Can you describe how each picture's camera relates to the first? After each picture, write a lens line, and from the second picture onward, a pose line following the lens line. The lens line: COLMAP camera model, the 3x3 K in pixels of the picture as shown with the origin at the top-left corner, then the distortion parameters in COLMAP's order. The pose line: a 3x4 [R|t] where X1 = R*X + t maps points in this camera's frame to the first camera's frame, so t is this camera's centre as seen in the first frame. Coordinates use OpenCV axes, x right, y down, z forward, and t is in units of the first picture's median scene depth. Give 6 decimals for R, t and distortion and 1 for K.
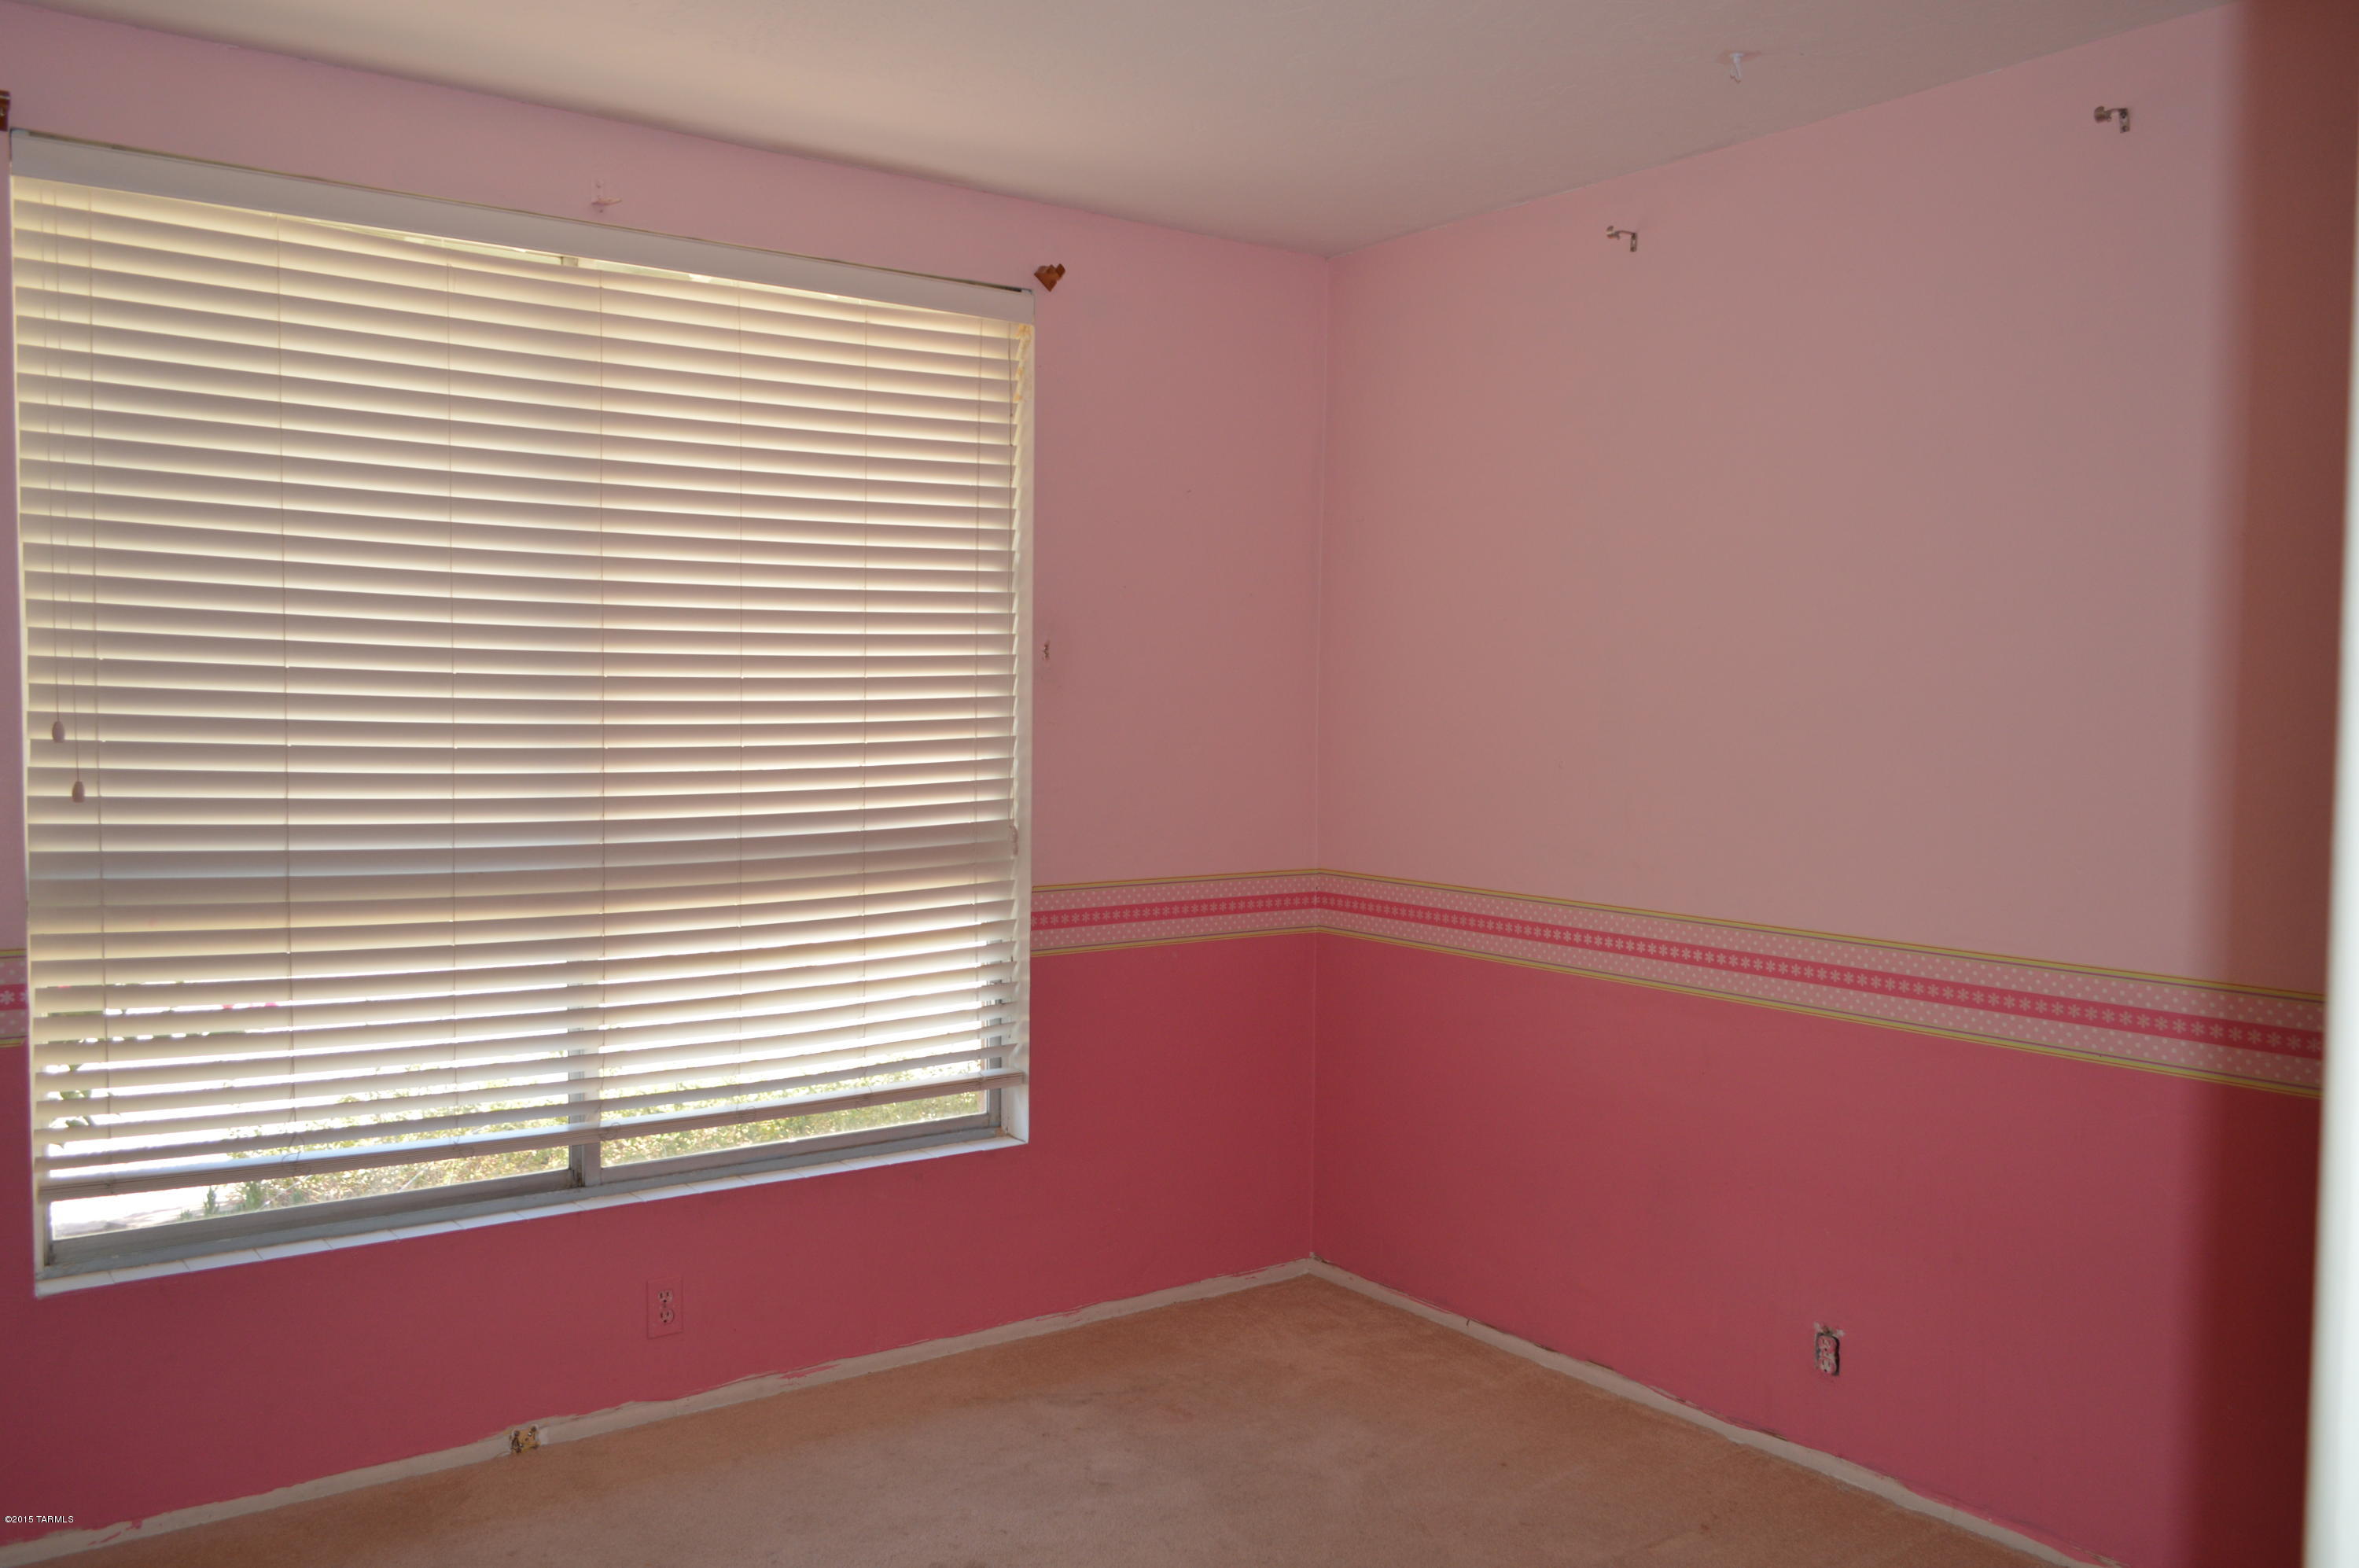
lens RADIAL K [[1856.5, 0, 1179.5], [0, 1856.5, 784.0], [0, 0, 1]] dist [-0.010346, -0.002117]
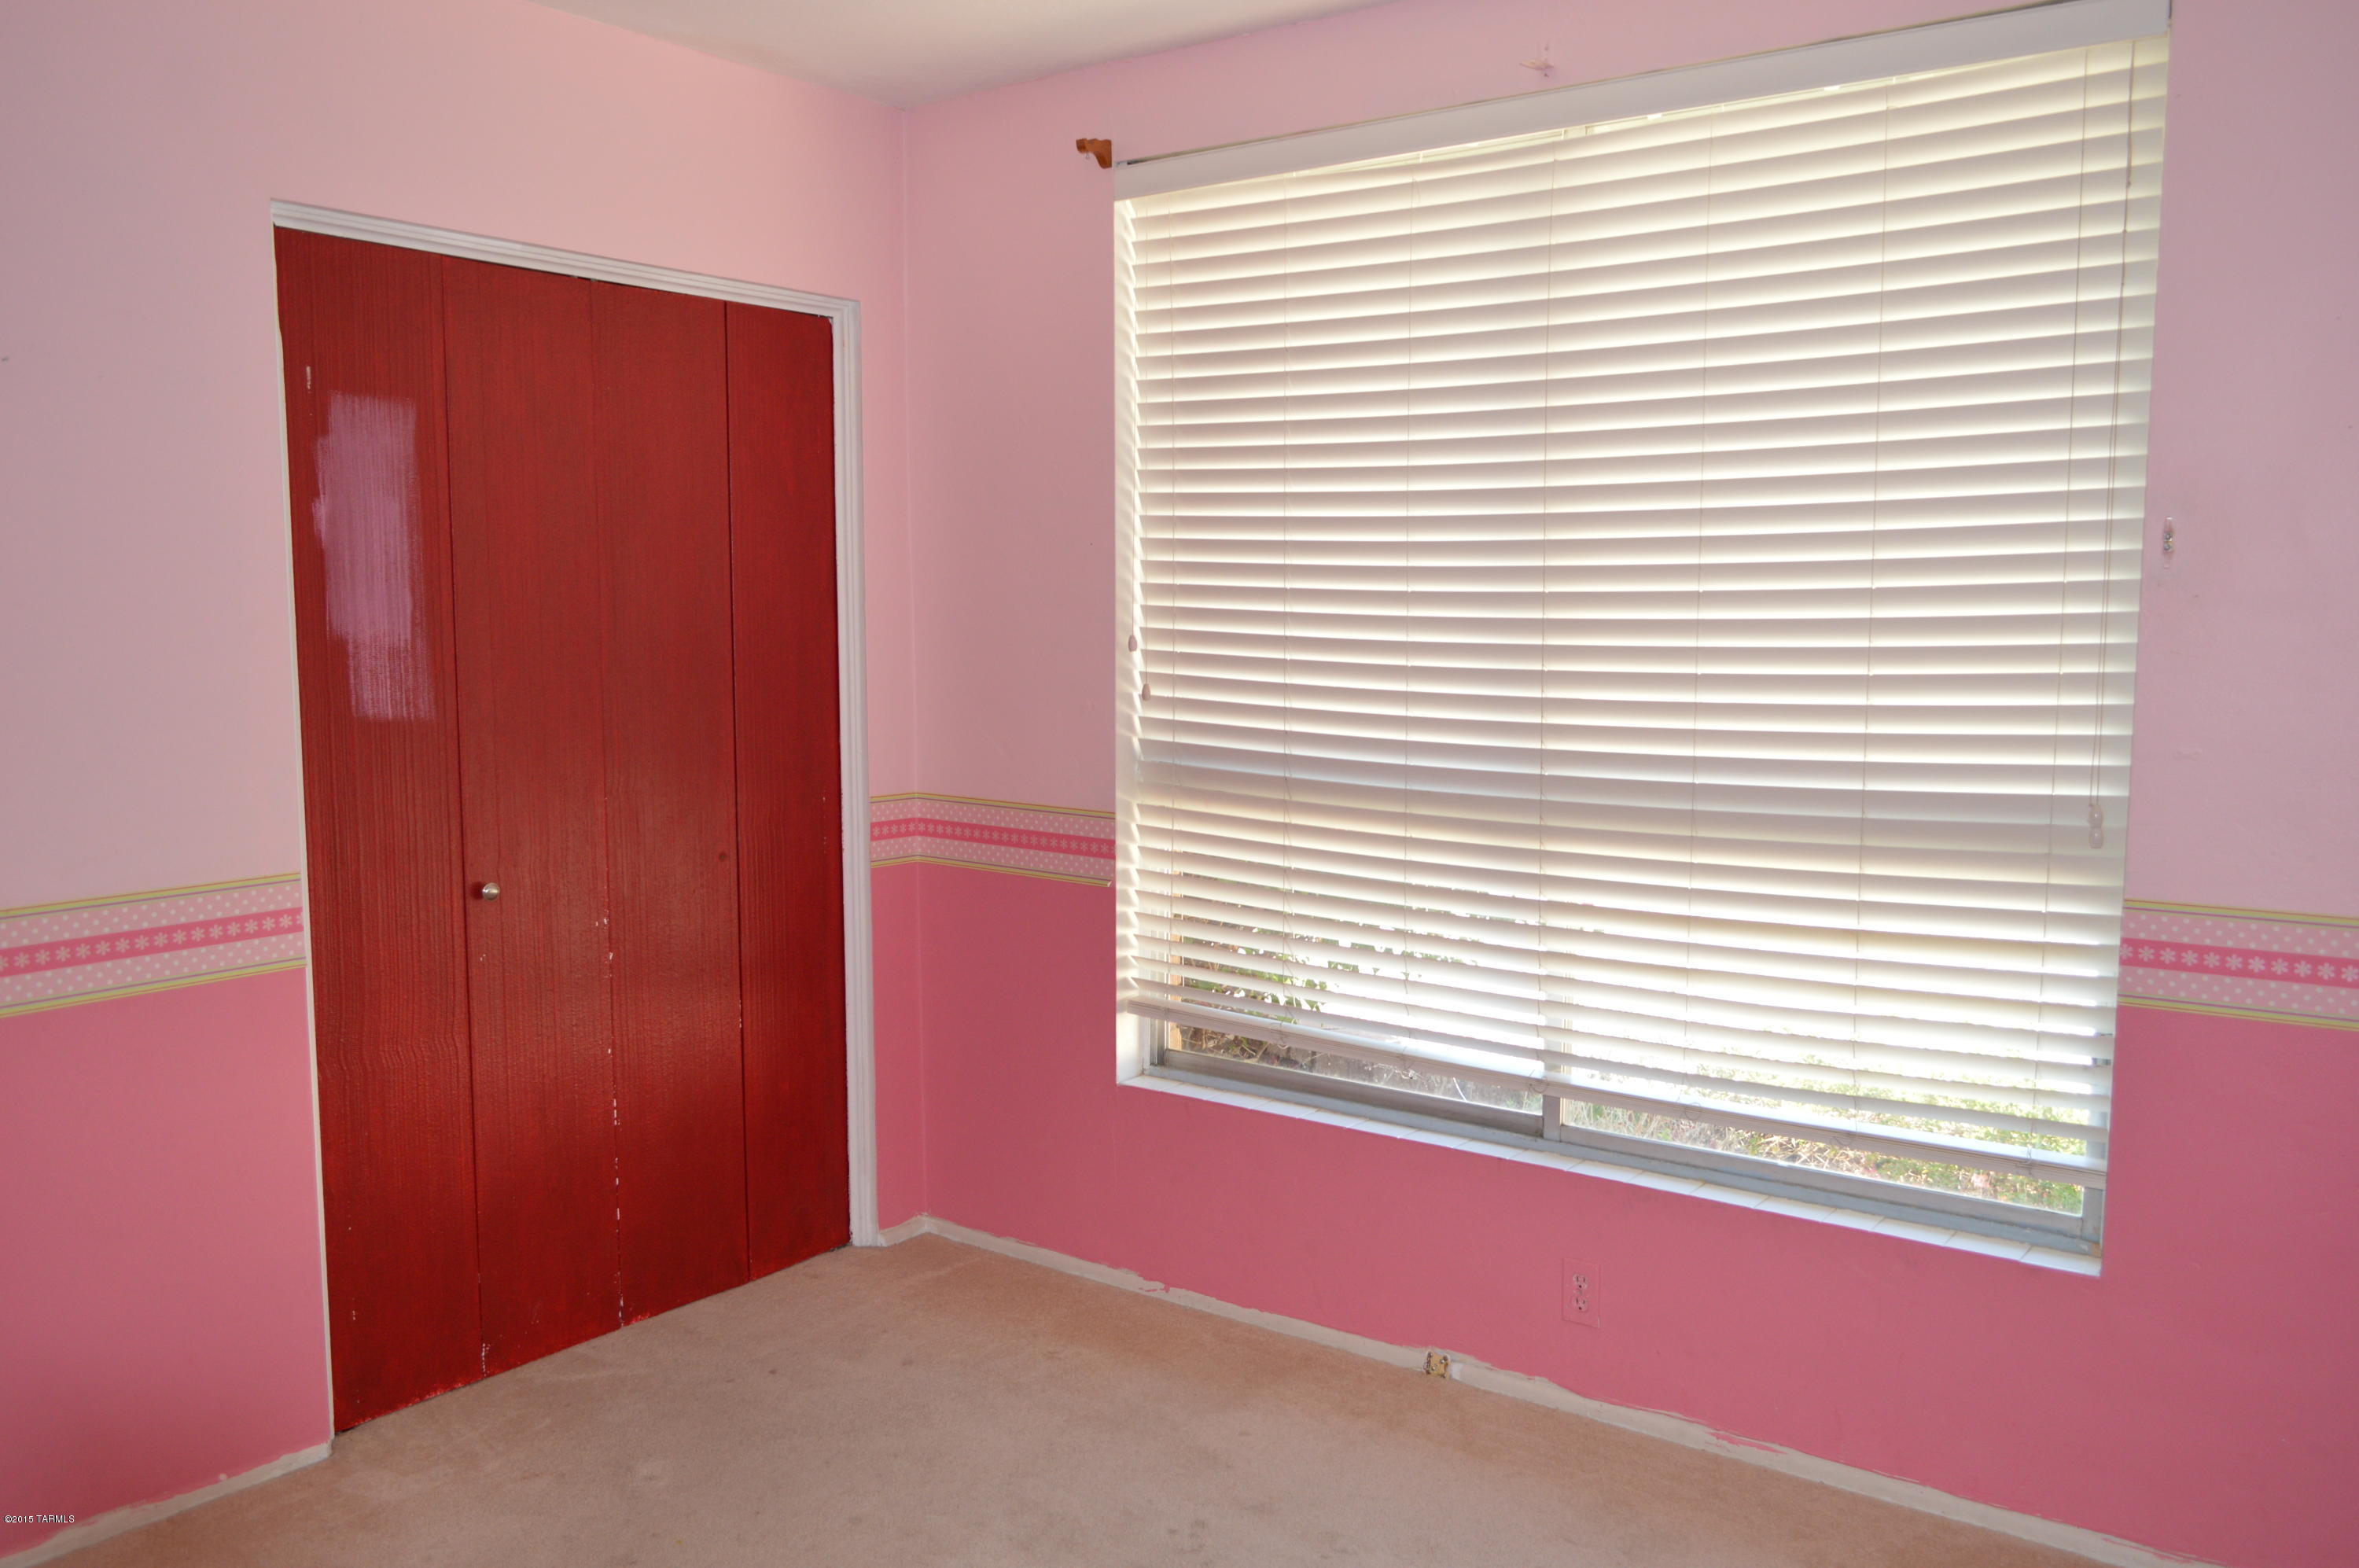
lens RADIAL K [[1847.0, 0, 1180.4], [0, 1847.0, 832.0], [0, 0, 1]] dist [-0.003232, -0.008187]
pose [[0.303089, 0.095470, -0.948168, 0.495480], [-0.056901, 0.995007, 0.081997, -0.004150], [0.951262, 0.029099, 0.307008, 0.530919]]
